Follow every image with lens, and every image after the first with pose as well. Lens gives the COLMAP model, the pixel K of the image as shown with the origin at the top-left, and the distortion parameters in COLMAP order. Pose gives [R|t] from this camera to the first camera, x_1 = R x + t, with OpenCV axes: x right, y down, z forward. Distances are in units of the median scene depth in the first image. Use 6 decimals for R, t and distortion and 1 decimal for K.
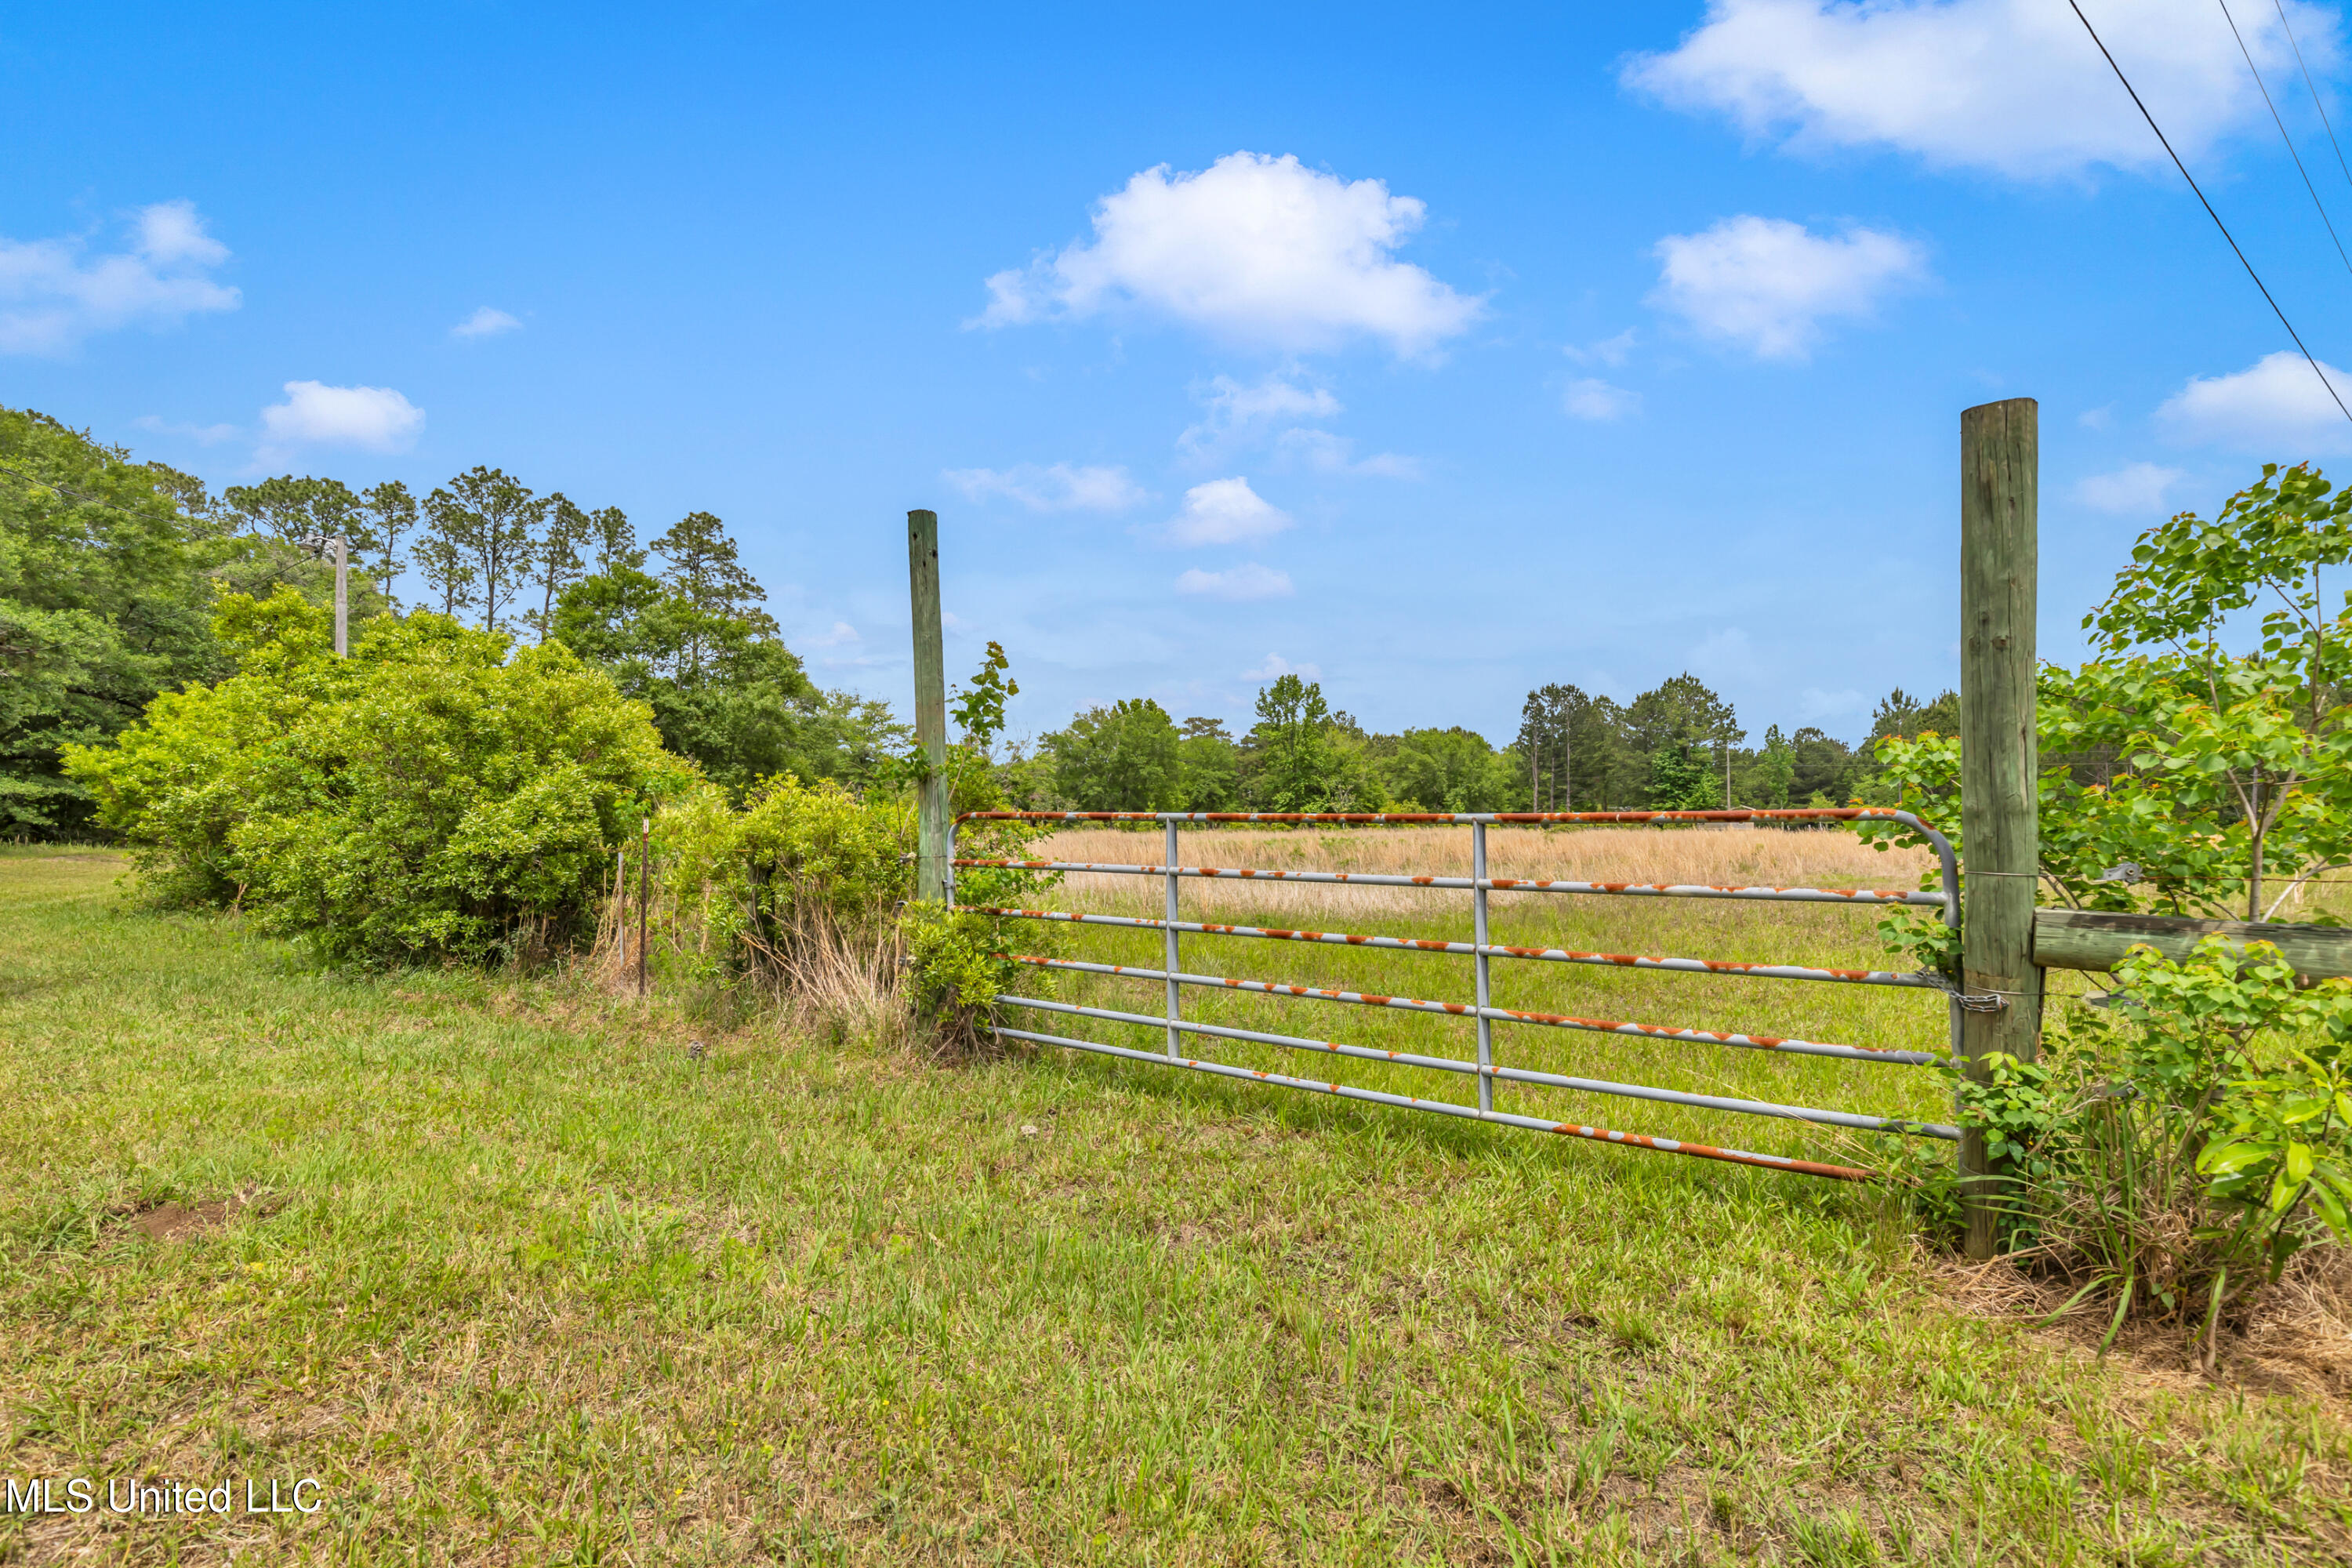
lens RADIAL K [[1067.9, 0, 1162.8], [0, 1067.9, 806.3], [0, 0, 1]] dist [0.001275, 0.001707]
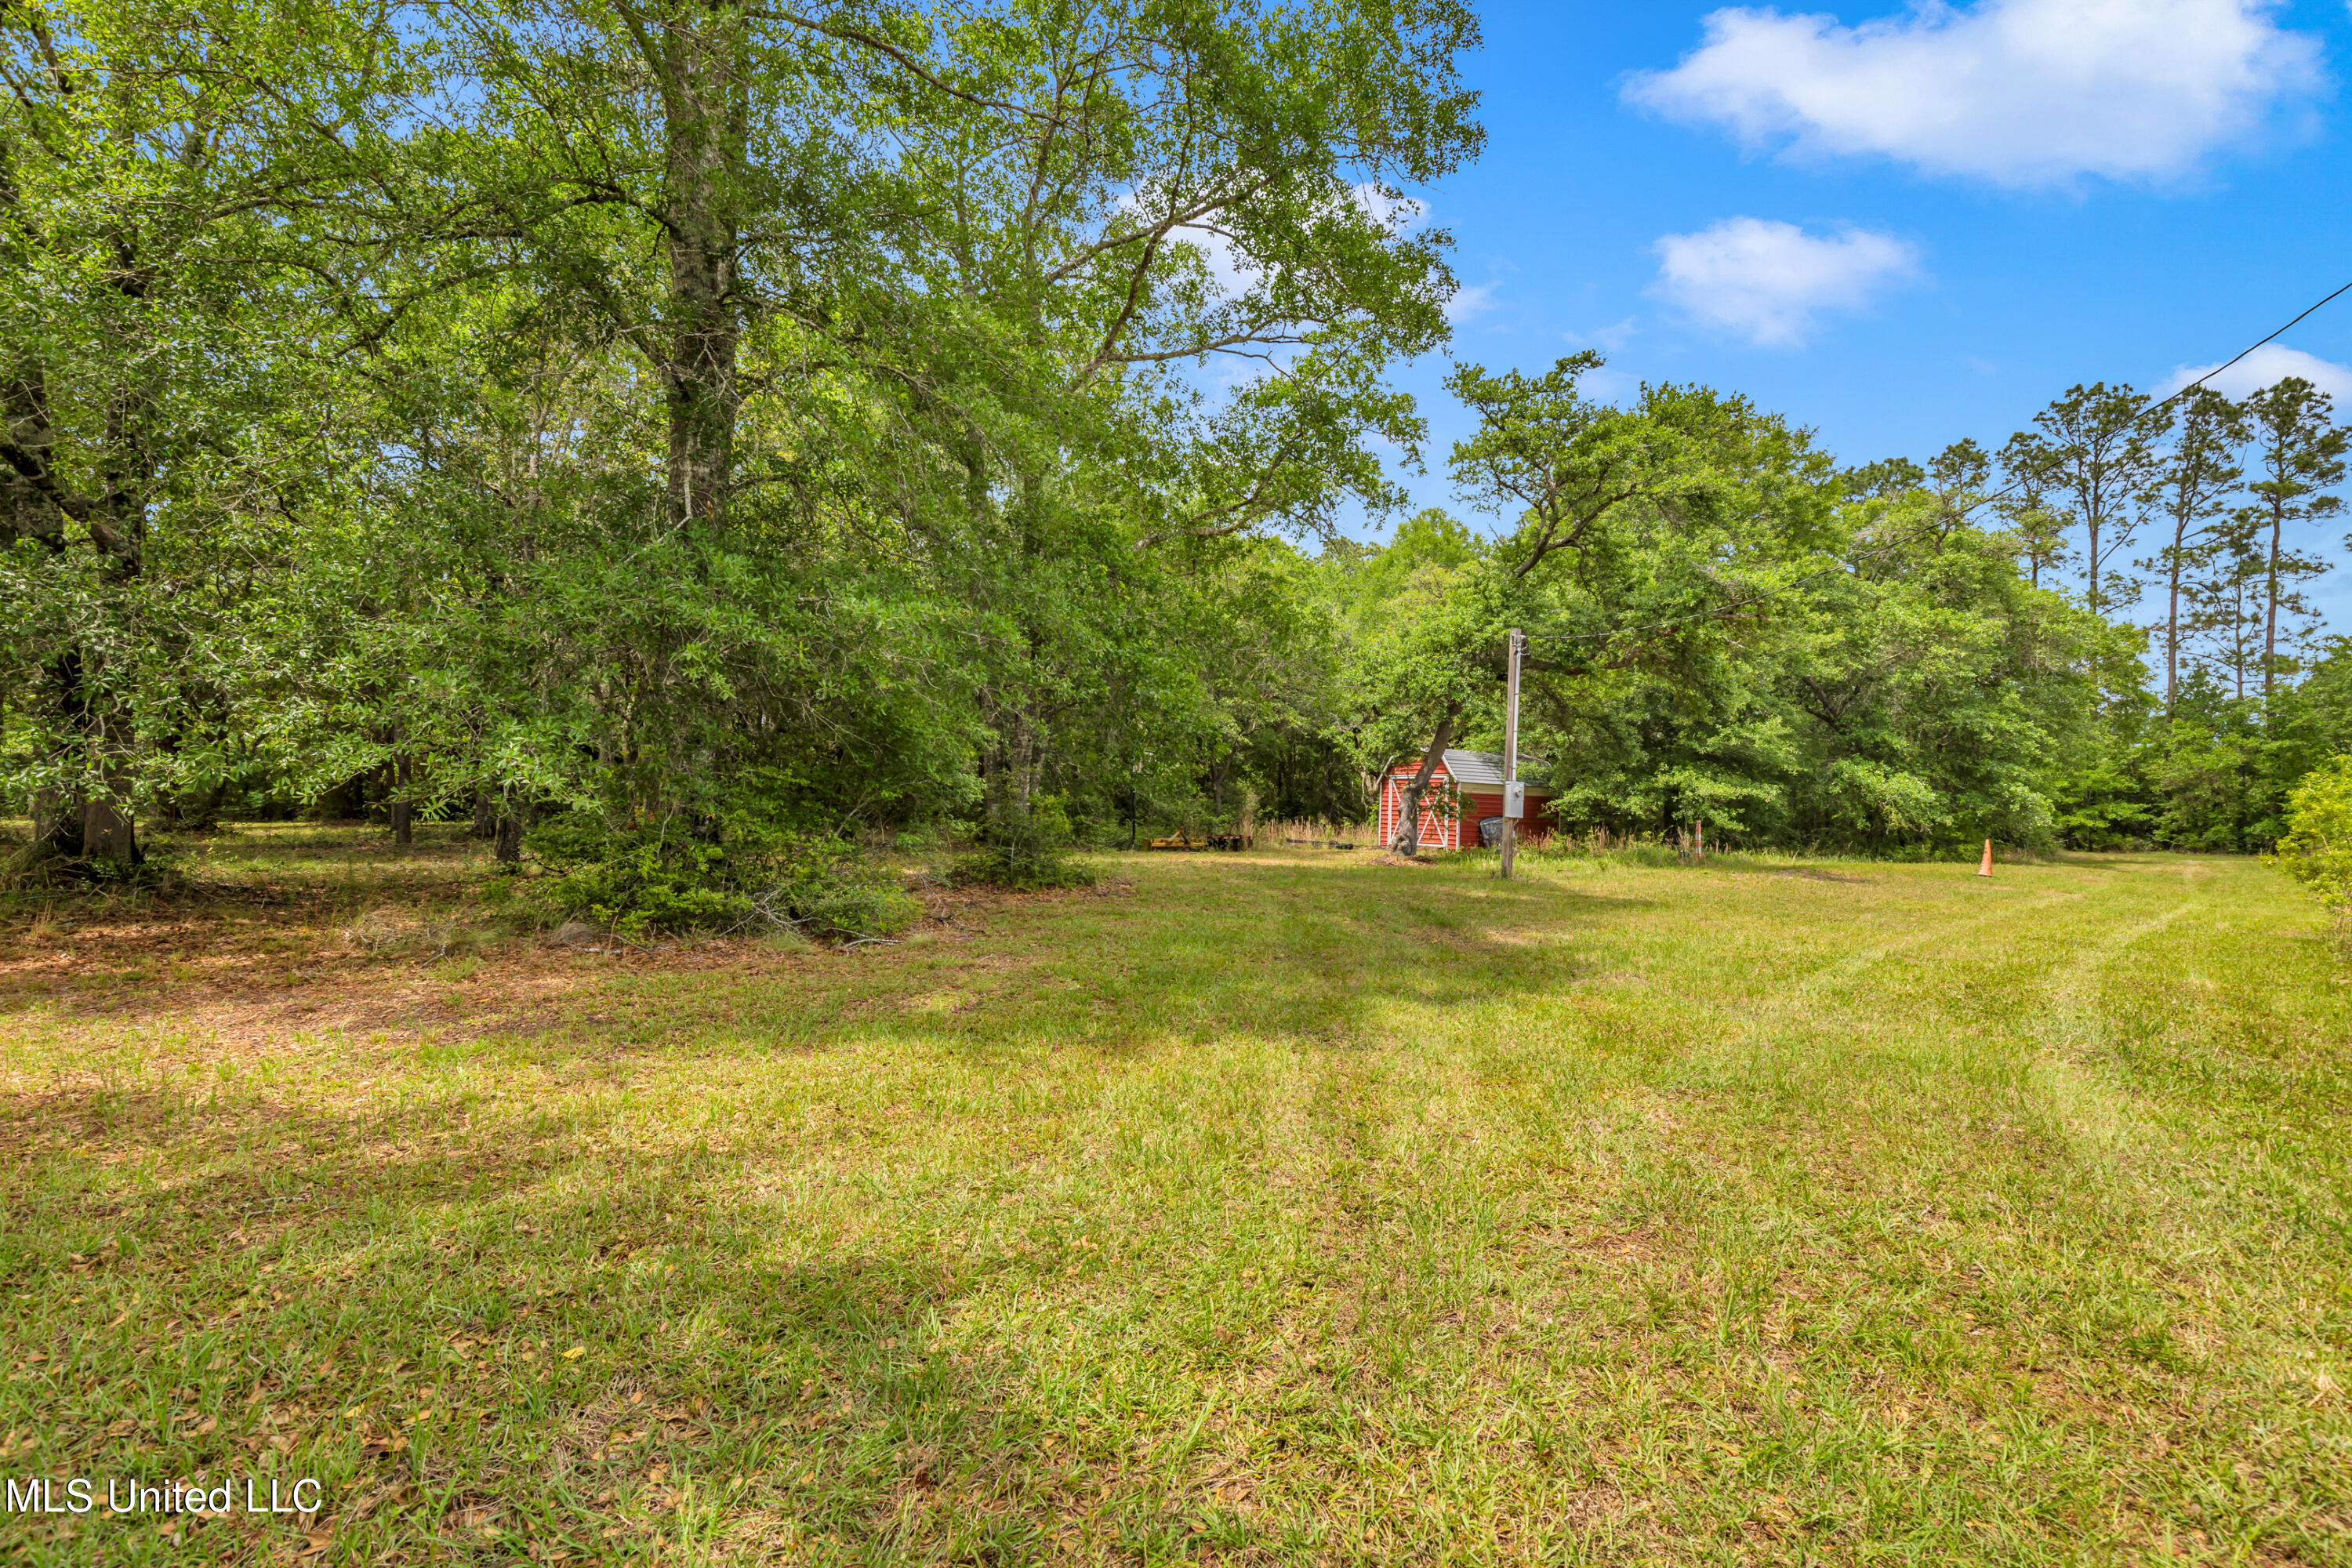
lens RADIAL K [[1067.9, 0, 1179.5], [0, 1067.9, 786.5], [0, 0, 1]] dist [0.001275, 0.001707]
pose [[0.369539, -0.024305, -0.928897, -0.089376], [-0.003744, 0.999611, -0.027645, 0.001843], [0.929207, 0.013694, 0.369305, 0.054679]]
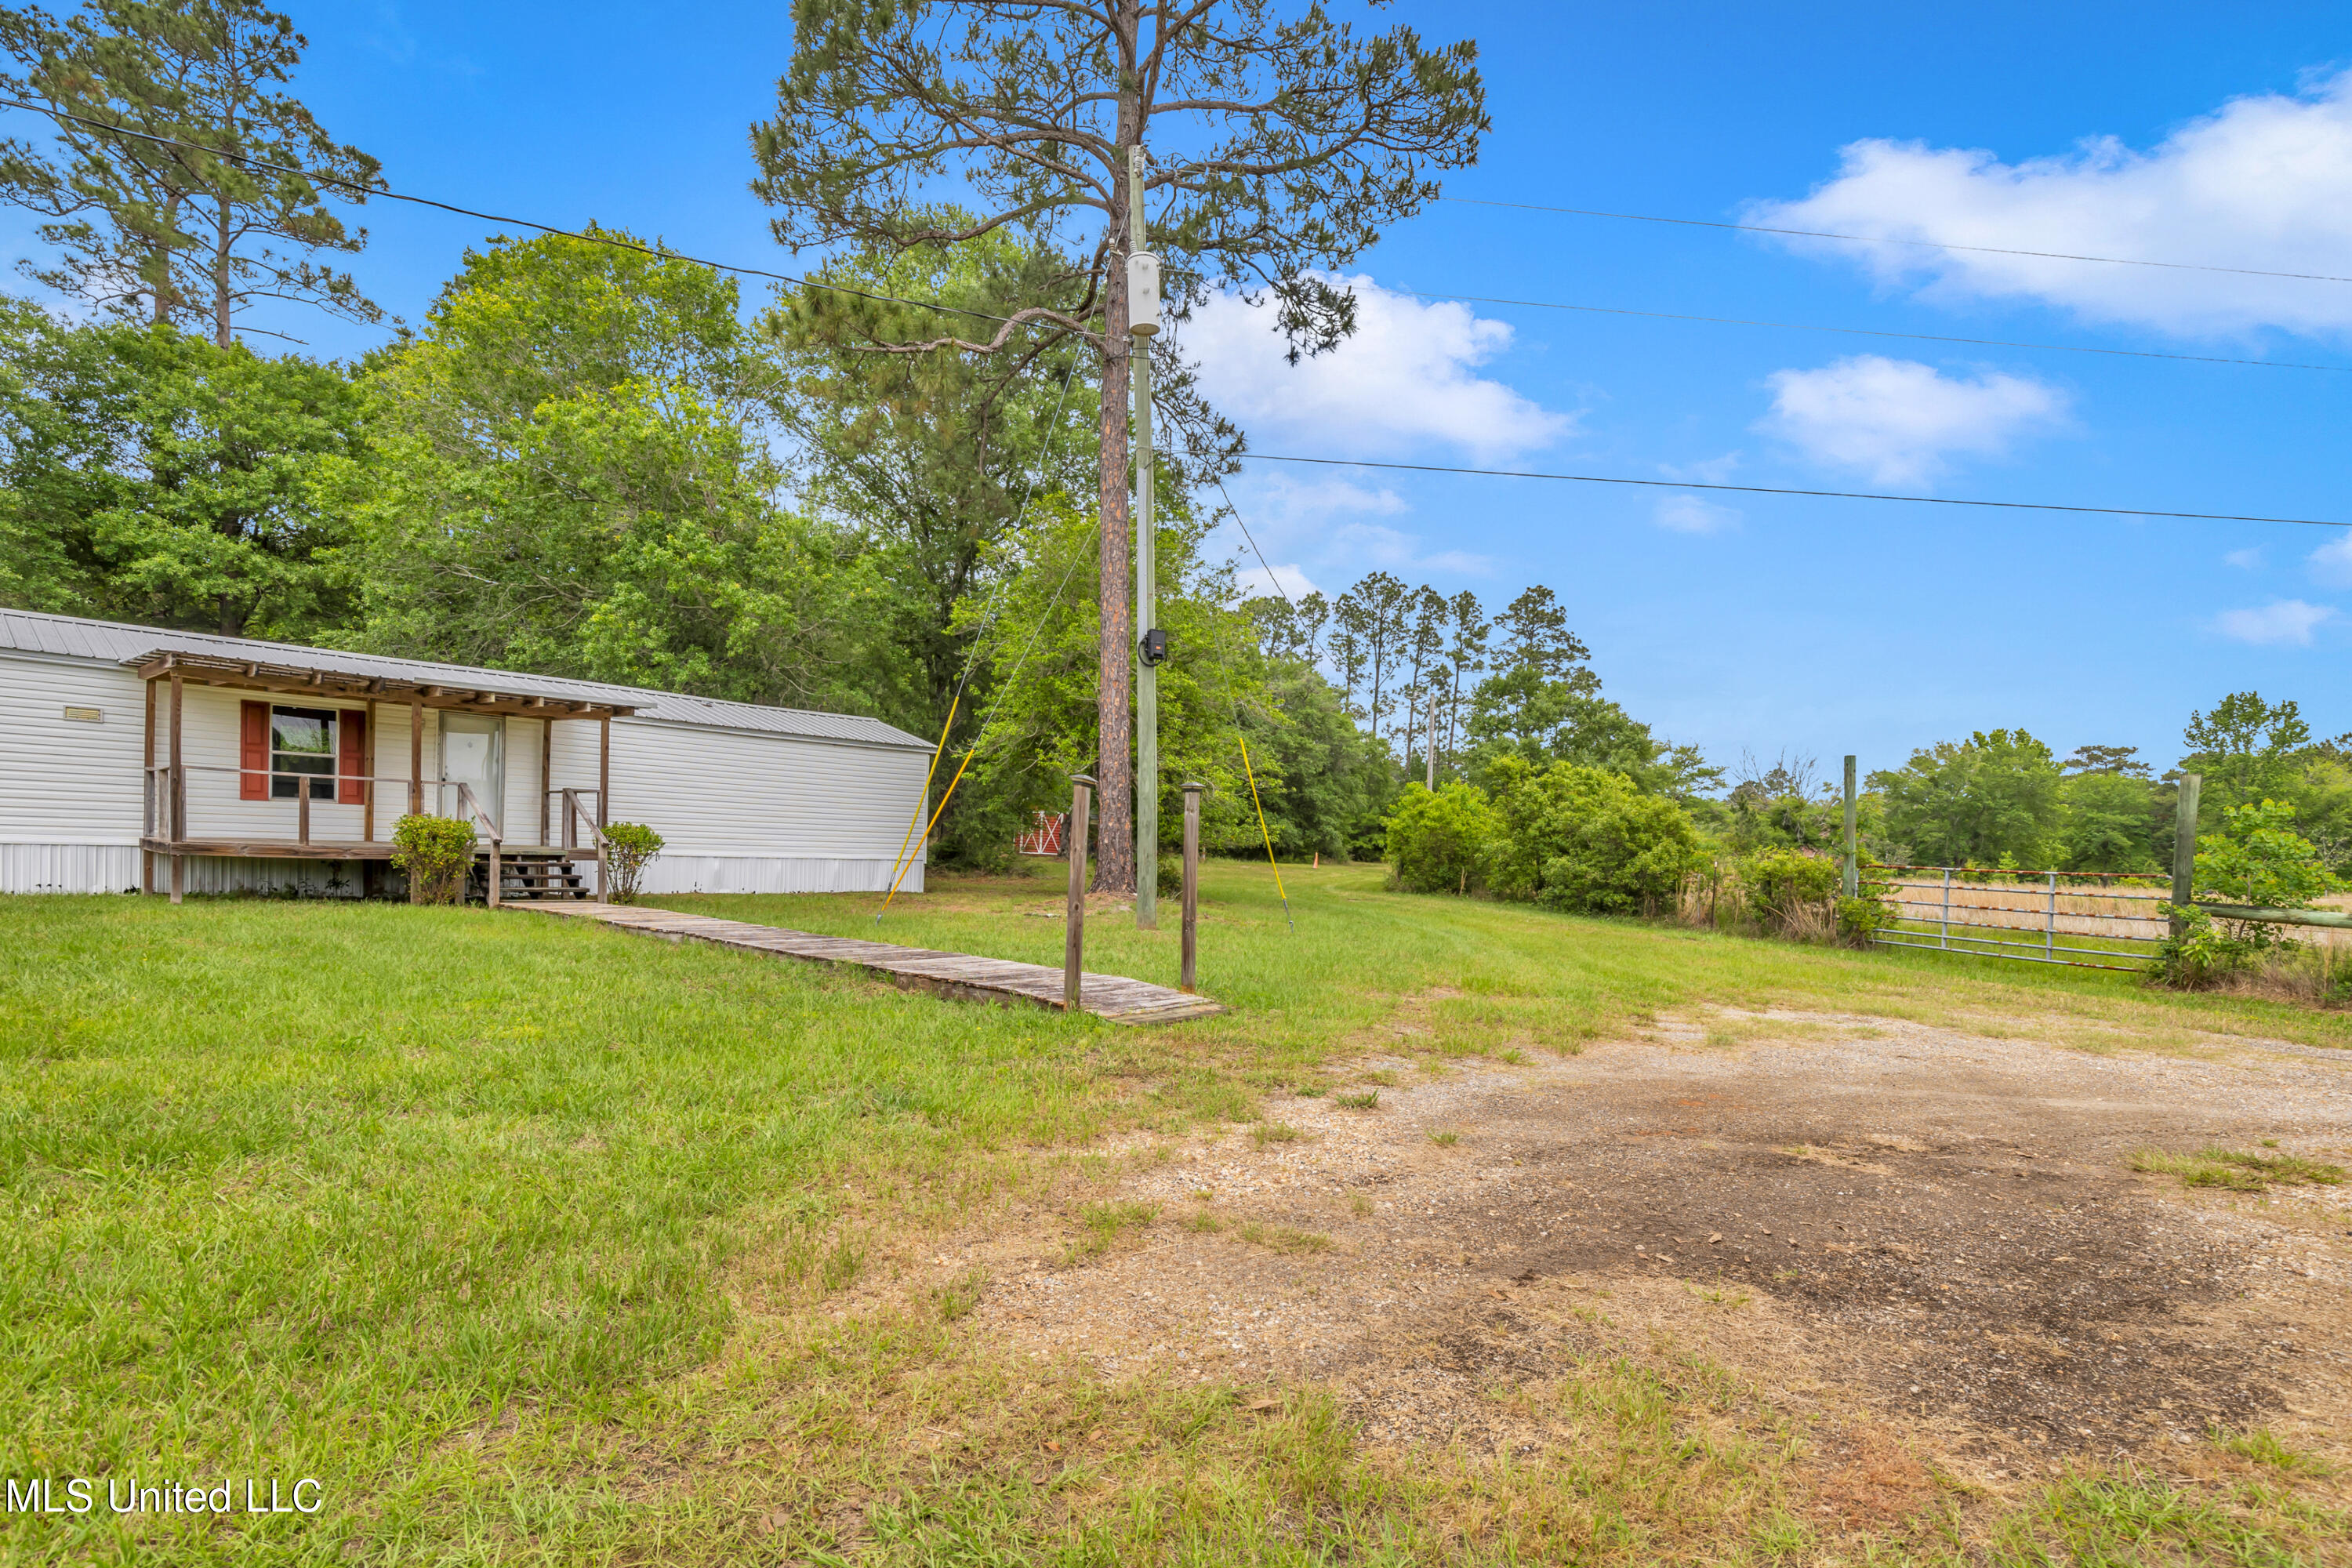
lens RADIAL K [[1118.9, 0, 1217.1], [0, 1118.9, 875.1], [0, 0, 1]] dist [0.003434, 0.001465]
pose [[0.804348, 0.043384, -0.592572, 0.010011], [-0.026965, 0.998968, 0.036535, -0.000807], [0.593546, -0.013408, 0.804688, -0.108130]]
